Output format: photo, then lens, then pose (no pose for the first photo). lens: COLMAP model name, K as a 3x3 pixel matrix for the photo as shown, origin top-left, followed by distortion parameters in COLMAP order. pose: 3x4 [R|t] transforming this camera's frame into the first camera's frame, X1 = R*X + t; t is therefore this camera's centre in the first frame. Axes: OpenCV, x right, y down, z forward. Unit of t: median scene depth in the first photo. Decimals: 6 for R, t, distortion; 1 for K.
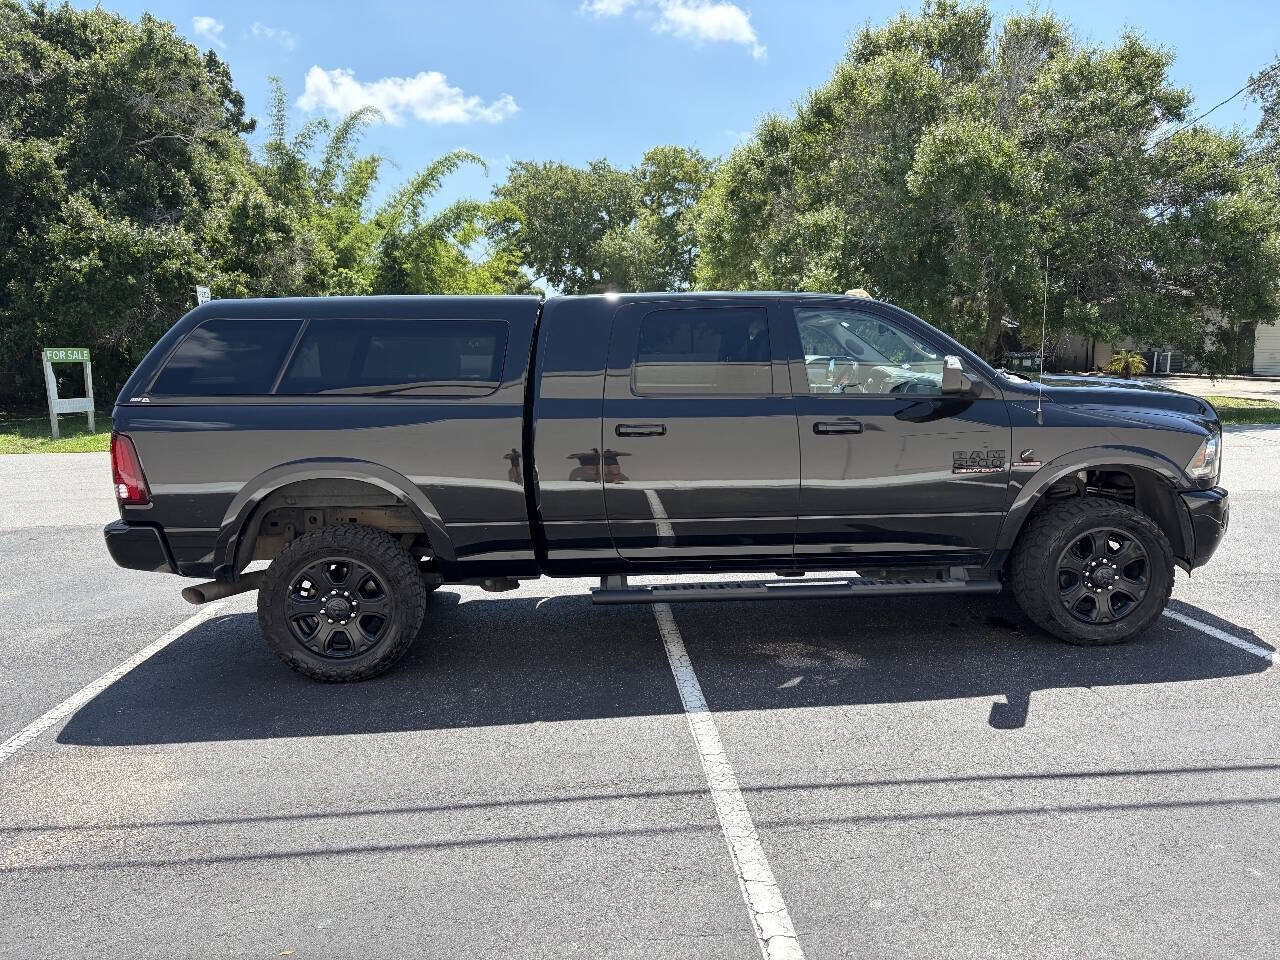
lens RADIAL K [[971.5, 0, 646.9], [0, 971.5, 486.7], [0, 0, 1]] dist [0.042532, -0.044221]
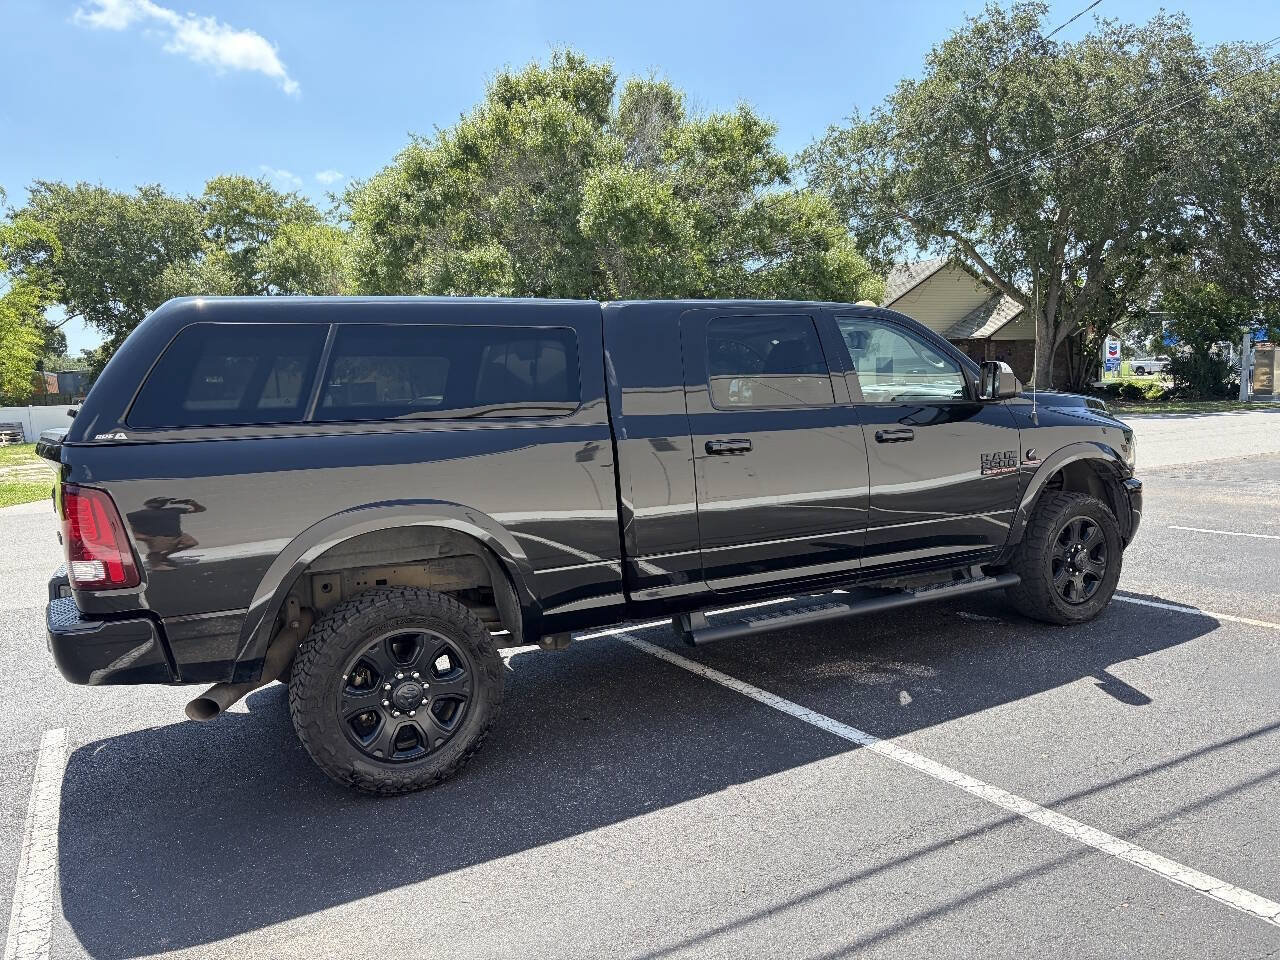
lens RADIAL K [[971.5, 0, 651.4], [0, 971.5, 484.6], [0, 0, 1]] dist [0.042532, -0.044221]
pose [[0.900820, -0.063169, 0.429573, -0.132892], [0.083633, 0.996077, -0.028906, -0.000788], [-0.426062, 0.061966, 0.902570, 0.060952]]
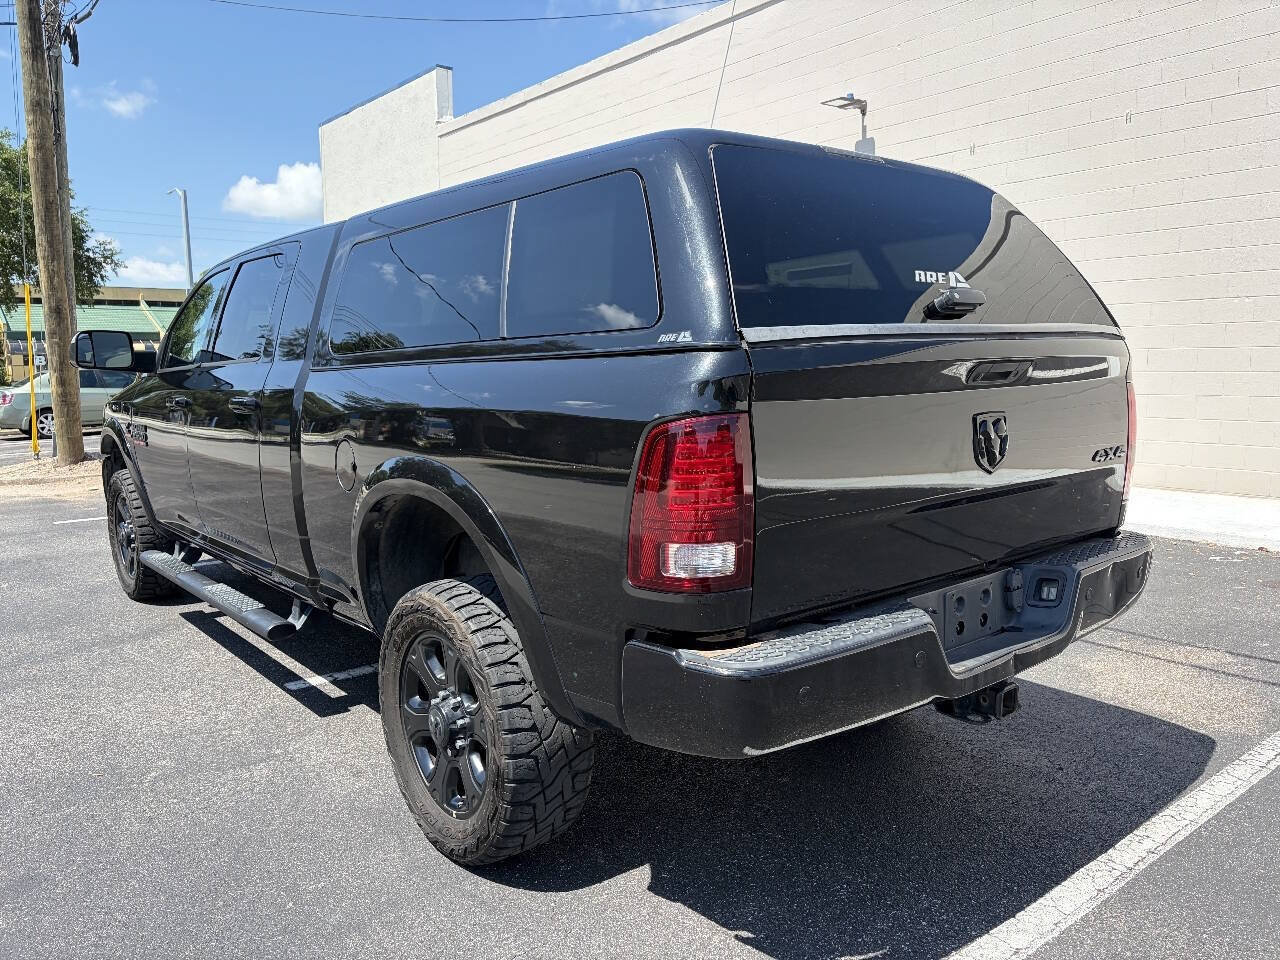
lens RADIAL K [[971.5, 0, 646.3], [0, 971.5, 476.2], [0, 0, 1]] dist [0.042532, -0.044221]
pose [[-0.572368, -0.070128, 0.816993, -0.246508], [0.141097, 0.973053, 0.182373, -0.043418], [-0.807767, 0.219659, -0.547049, 0.447732]]
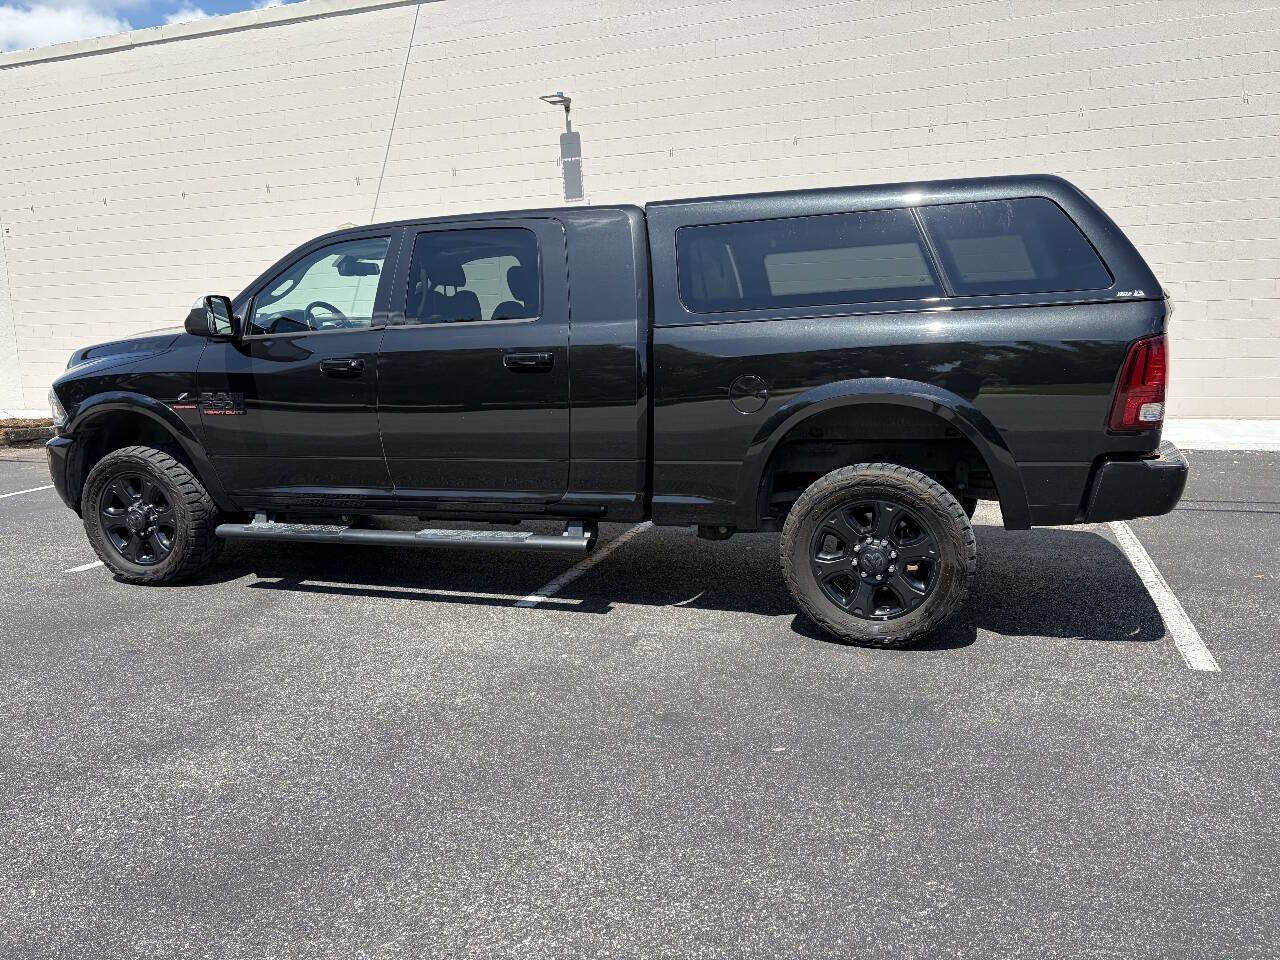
lens RADIAL K [[971.5, 0, 640.3], [0, 971.5, 476.6], [0, 0, 1]] dist [0.042532, -0.044221]
pose [[-0.915109, -0.017364, 0.402833, -0.142030], [0.103203, 0.955705, 0.275640, -0.070114], [-0.389776, 0.293814, -0.872782, 0.620435]]
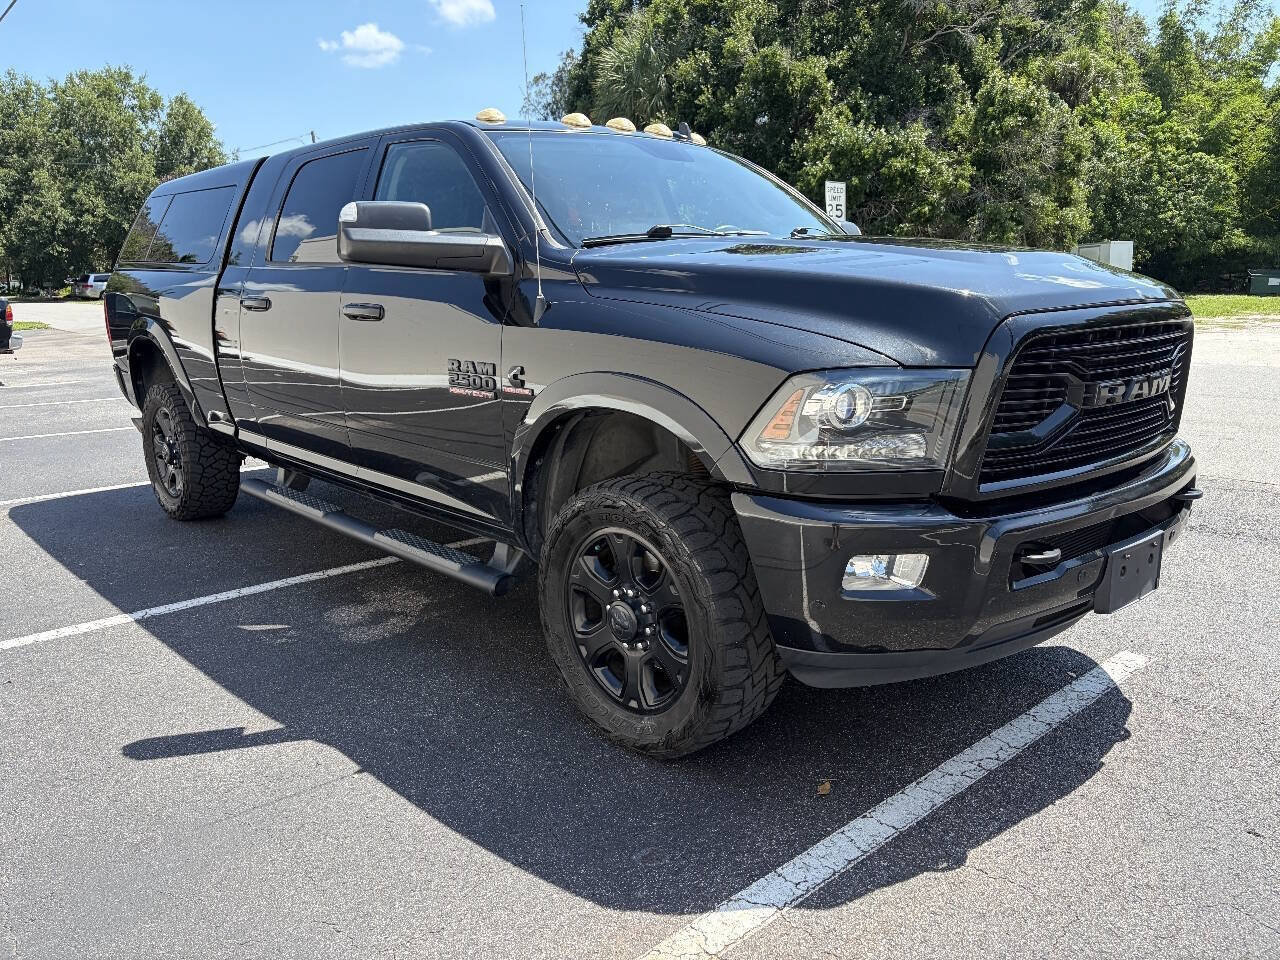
lens RADIAL K [[971.5, 0, 643.5], [0, 971.5, 474.4], [0, 0, 1]] dist [0.042532, -0.044221]
pose [[0.620945, 0.168937, -0.765433, 0.259808], [-0.105235, 0.985626, 0.132165, -0.017128], [0.776758, -0.001517, 0.629797, 0.204110]]
